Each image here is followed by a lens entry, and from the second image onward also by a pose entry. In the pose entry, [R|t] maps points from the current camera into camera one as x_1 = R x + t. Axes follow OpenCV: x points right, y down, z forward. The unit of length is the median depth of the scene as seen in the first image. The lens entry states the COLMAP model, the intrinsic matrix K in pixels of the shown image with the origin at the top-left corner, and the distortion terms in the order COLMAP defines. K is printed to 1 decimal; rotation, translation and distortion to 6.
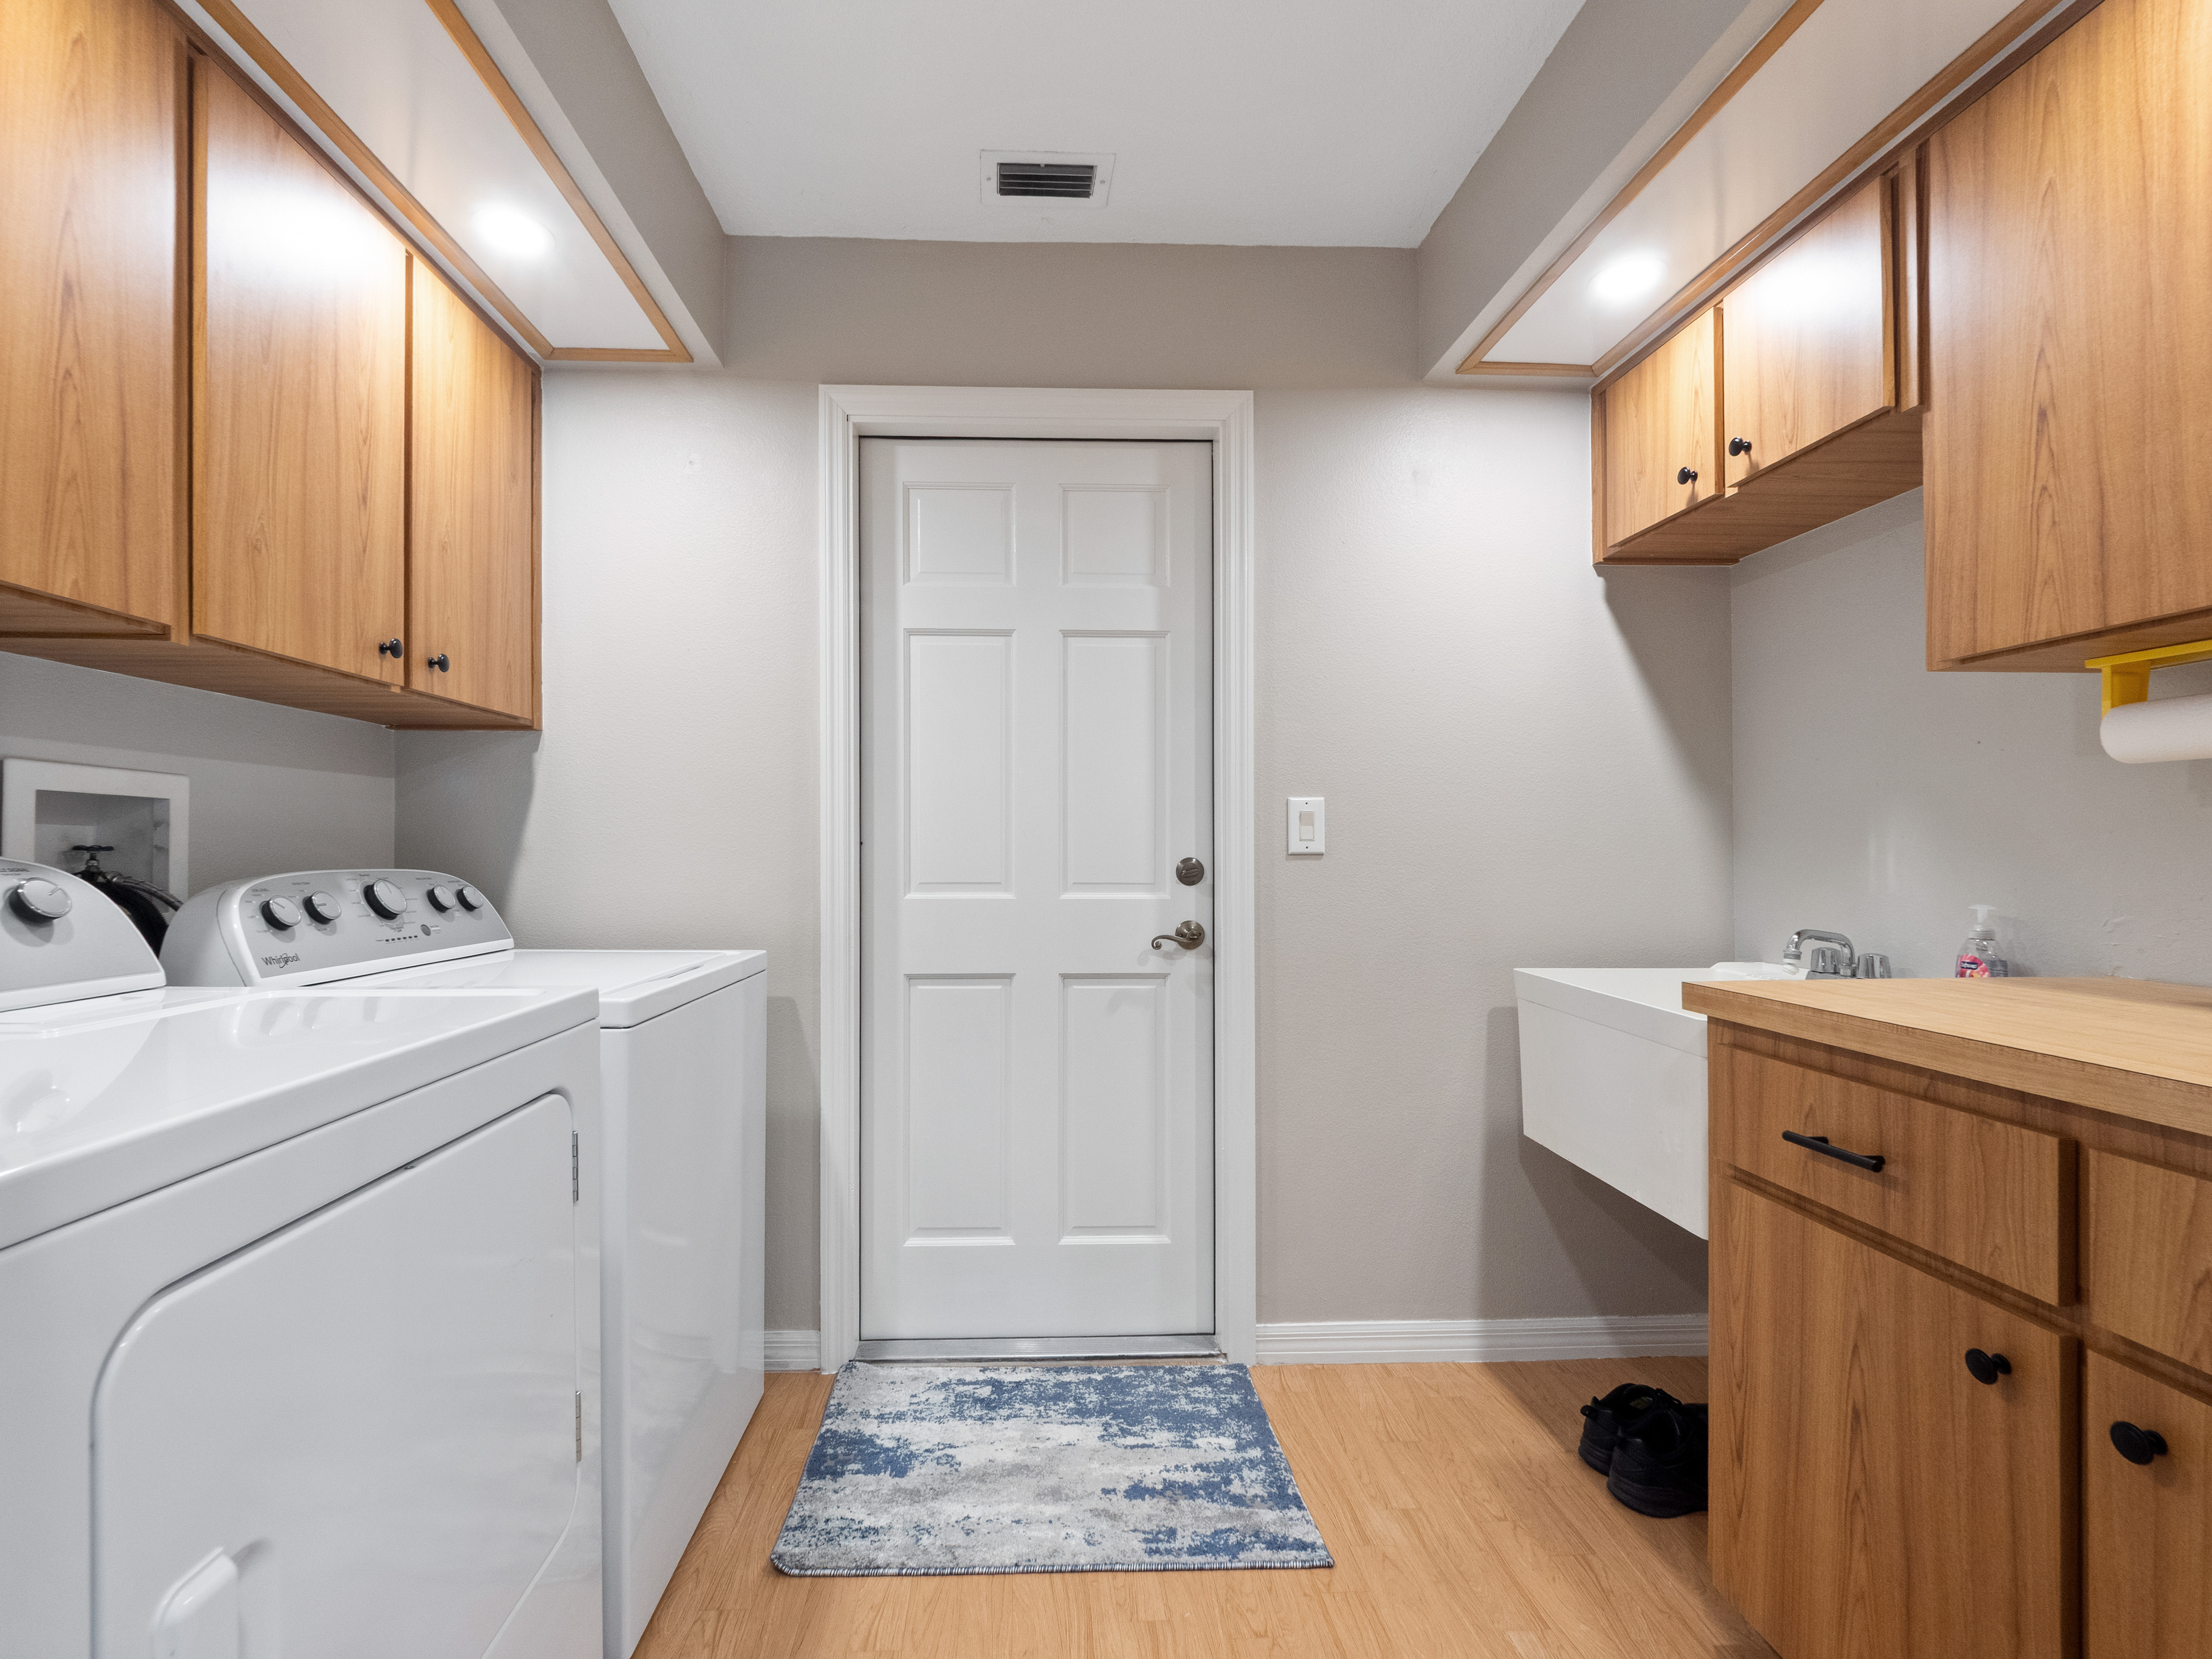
lens RADIAL K [[942.6, 0, 1090.1], [0, 942.6, 834.9], [0, 0, 1]] dist [0.001986, 0.000692]
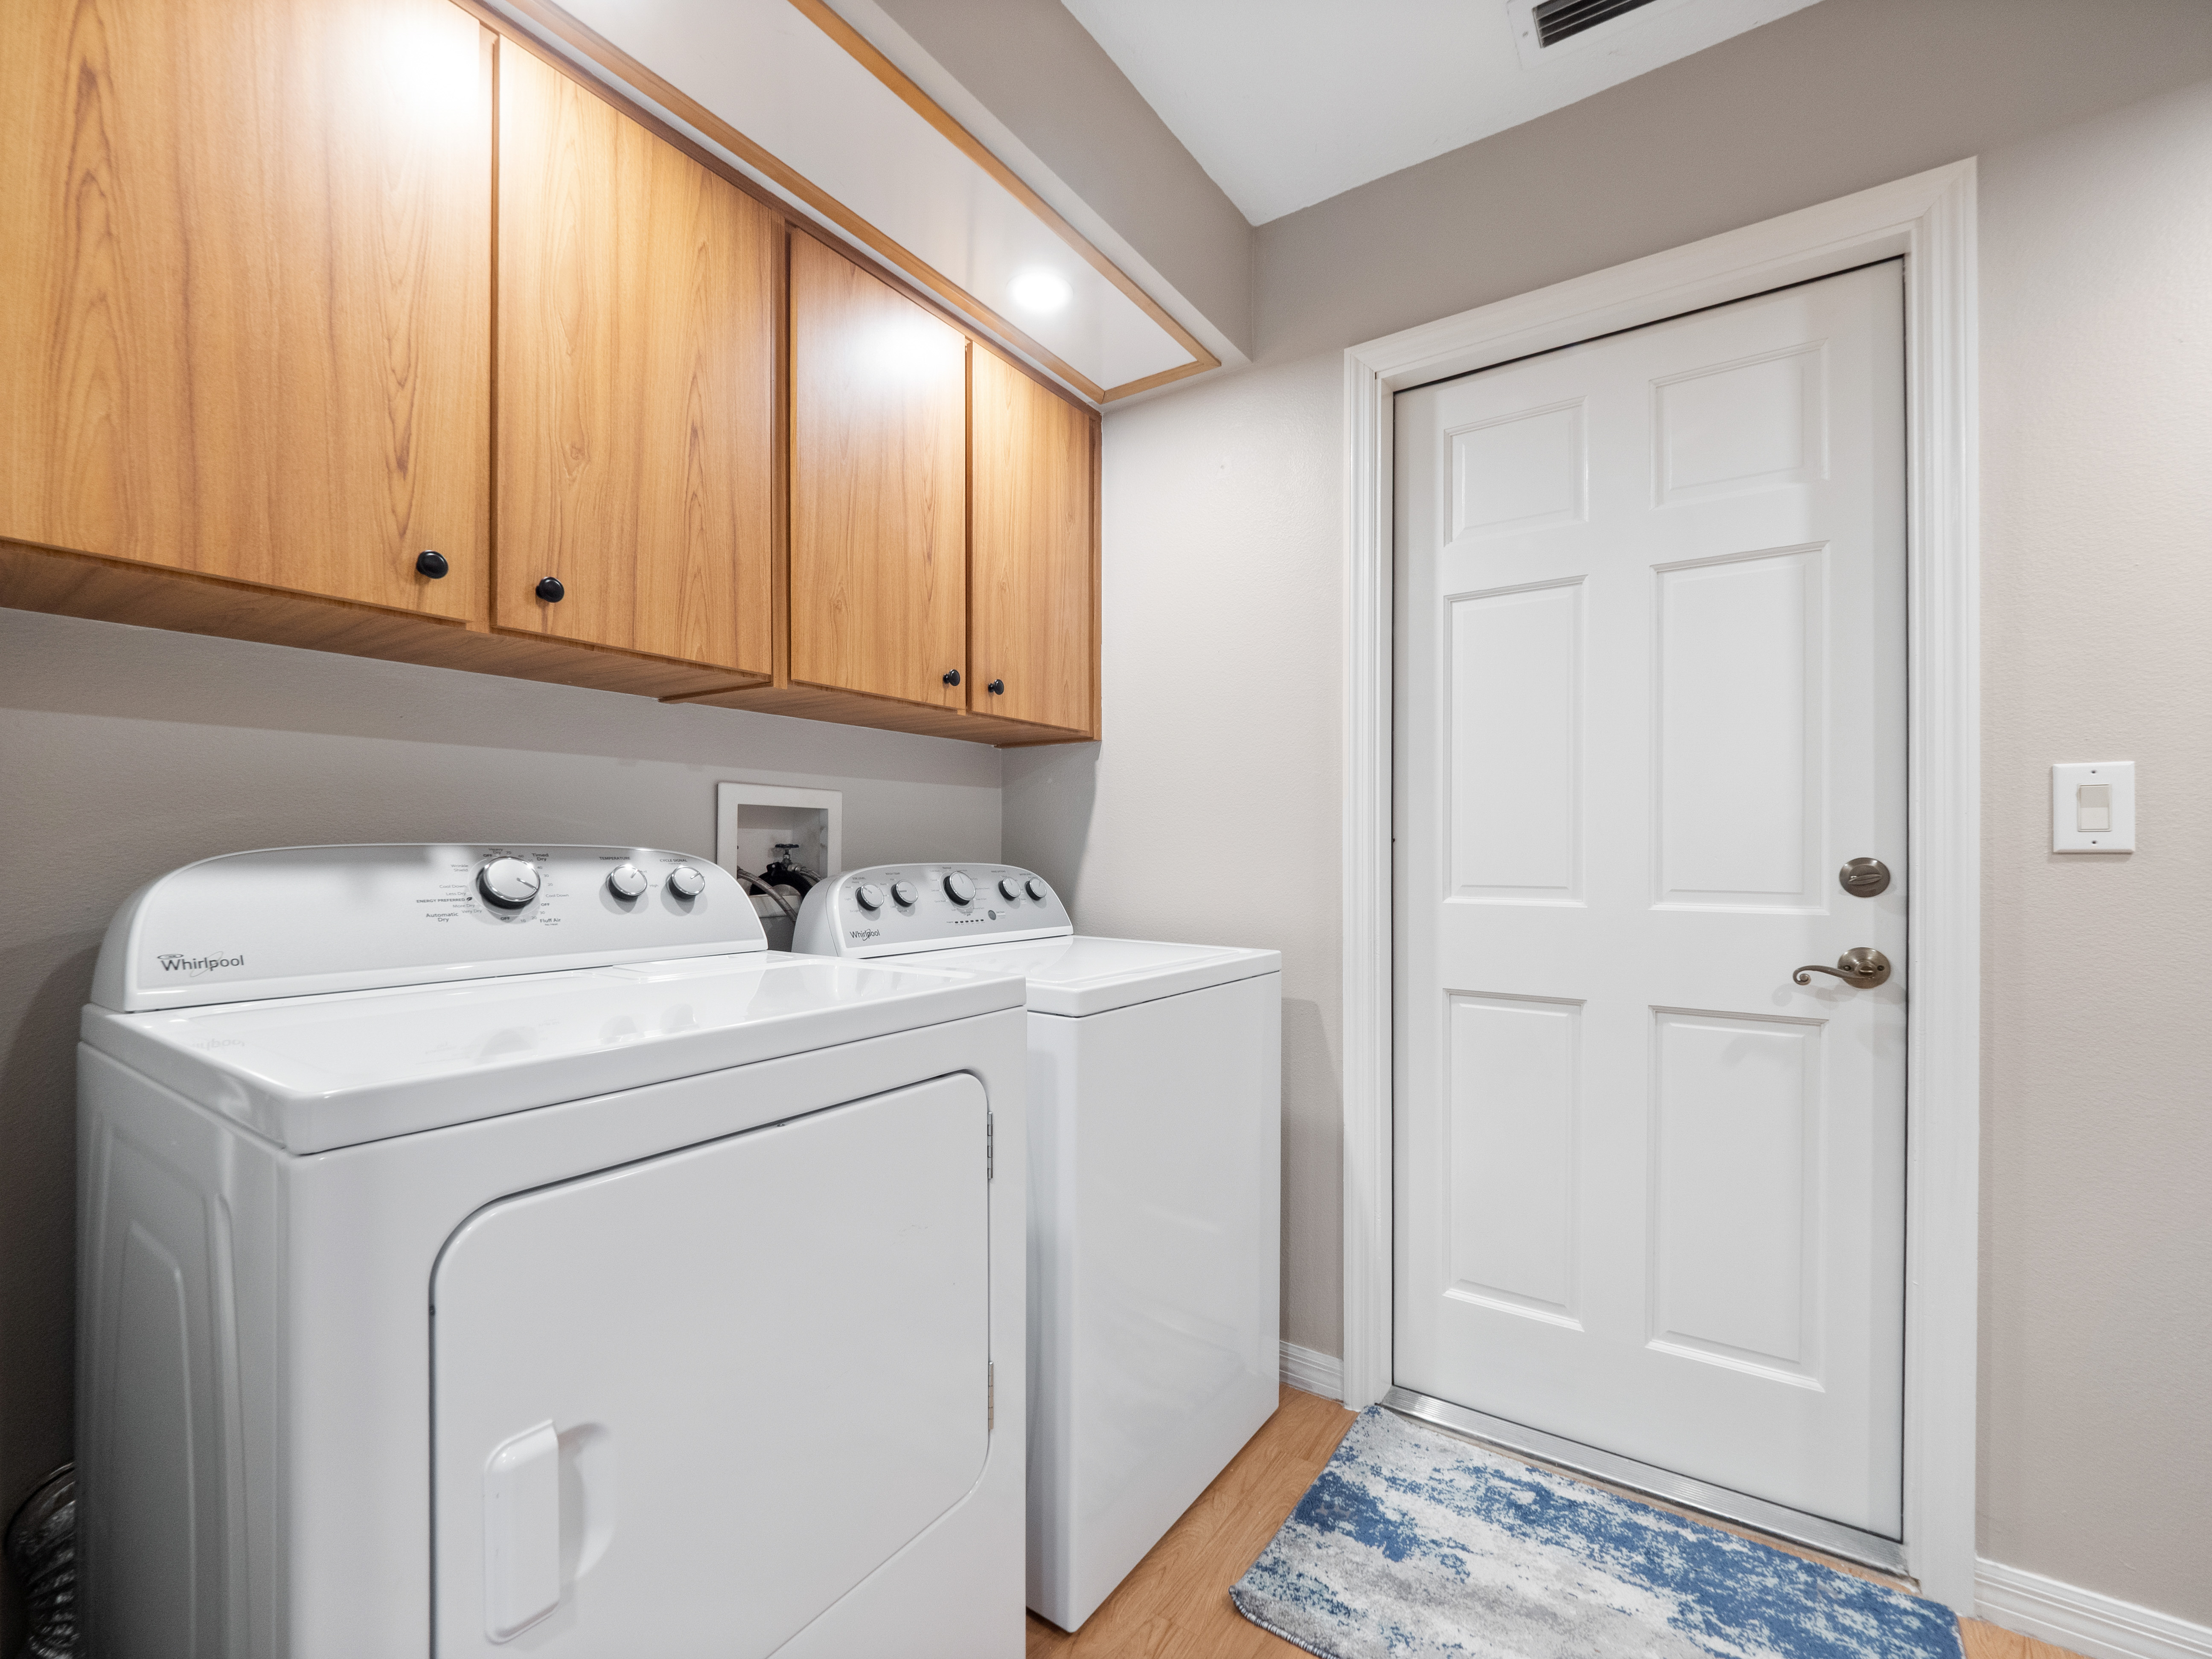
lens RADIAL K [[953.3, 0, 1107.2], [0, 953.3, 845.0], [0, 0, 1]] dist [0.009881, -0.004230]
pose [[0.808249, -0.005973, -0.588811, 0.102310], [0.011255, 0.999923, 0.005307, 0.006571], [0.588734, -0.010916, 0.808253, 0.119451]]
